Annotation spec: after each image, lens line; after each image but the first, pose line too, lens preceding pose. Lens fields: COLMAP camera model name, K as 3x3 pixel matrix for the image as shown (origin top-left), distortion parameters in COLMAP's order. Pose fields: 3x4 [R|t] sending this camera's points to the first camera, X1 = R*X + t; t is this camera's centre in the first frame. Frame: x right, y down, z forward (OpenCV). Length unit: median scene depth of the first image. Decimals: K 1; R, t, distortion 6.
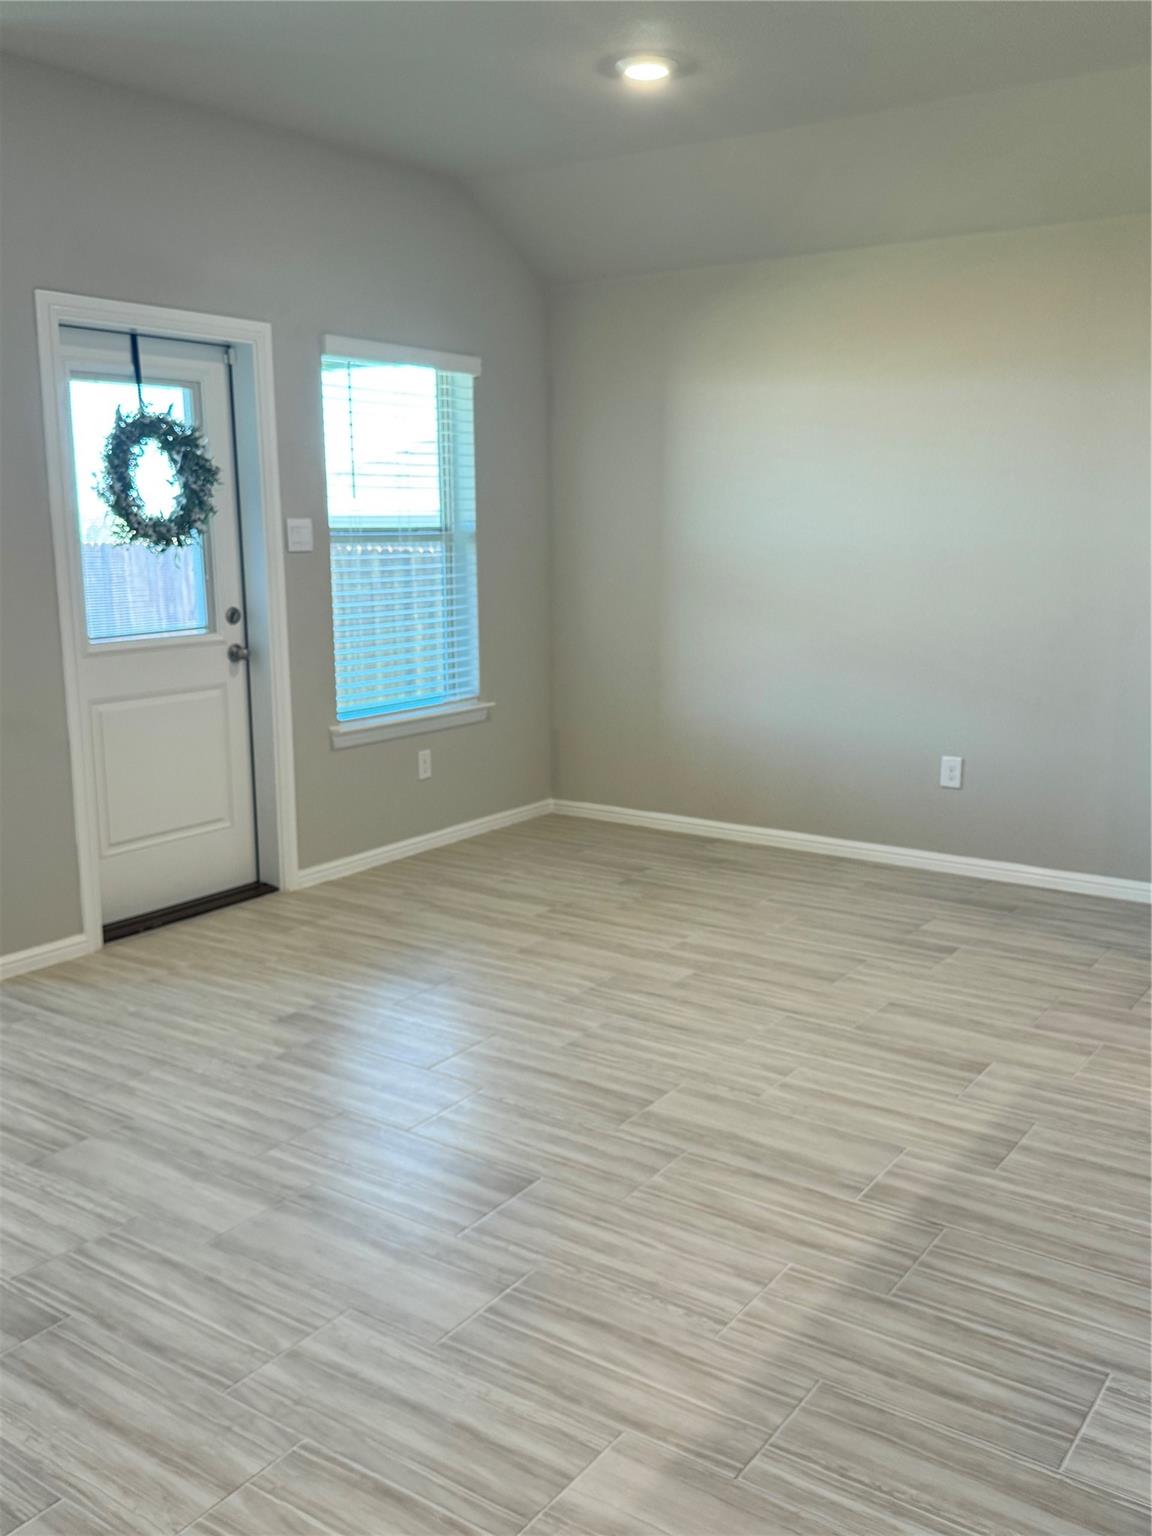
lens RADIAL K [[1395.1, 0, 579.7], [0, 1395.1, 774.6], [0, 0, 1]] dist [0.050118, -0.017454]
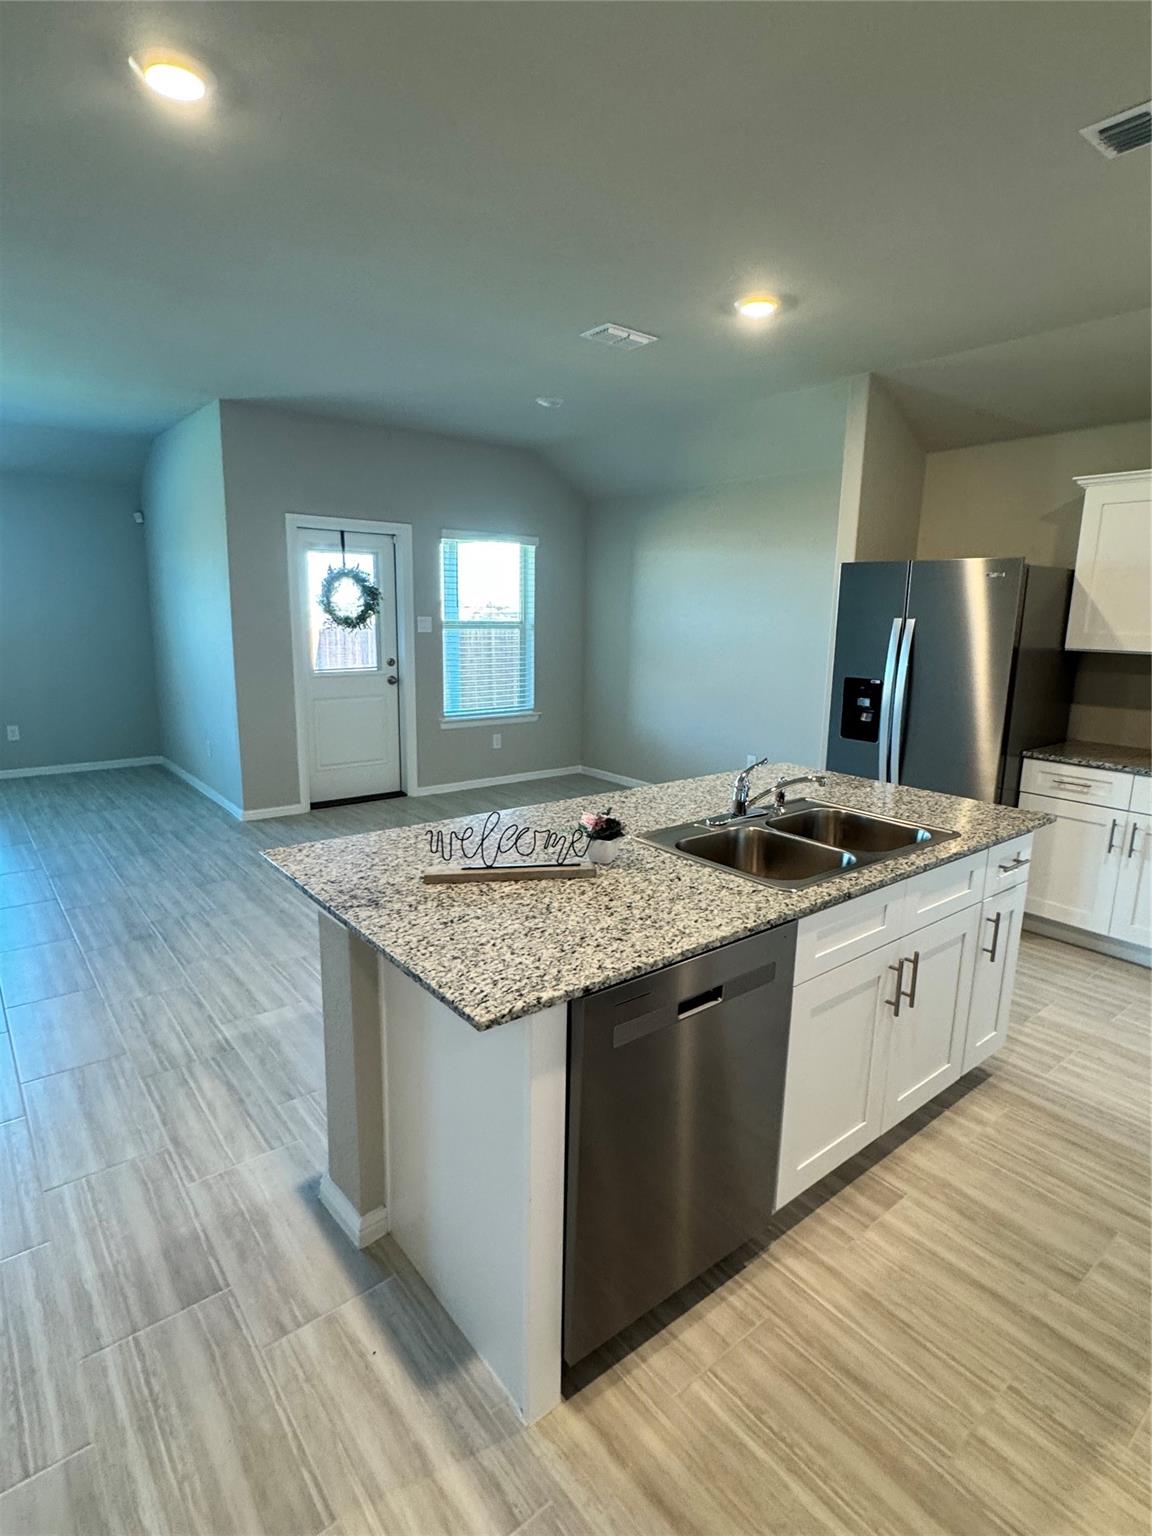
lens RADIAL K [[805.4, 0, 567.8], [0, 805.4, 760.4], [0, 0, 1]] dist [-0.007738, -0.000344]
pose [[0.958624, 0.067883, -0.276464, 0.379356], [-0.069947, 0.997548, 0.002398, 0.012025], [0.275949, 0.017040, 0.961021, -0.087816]]
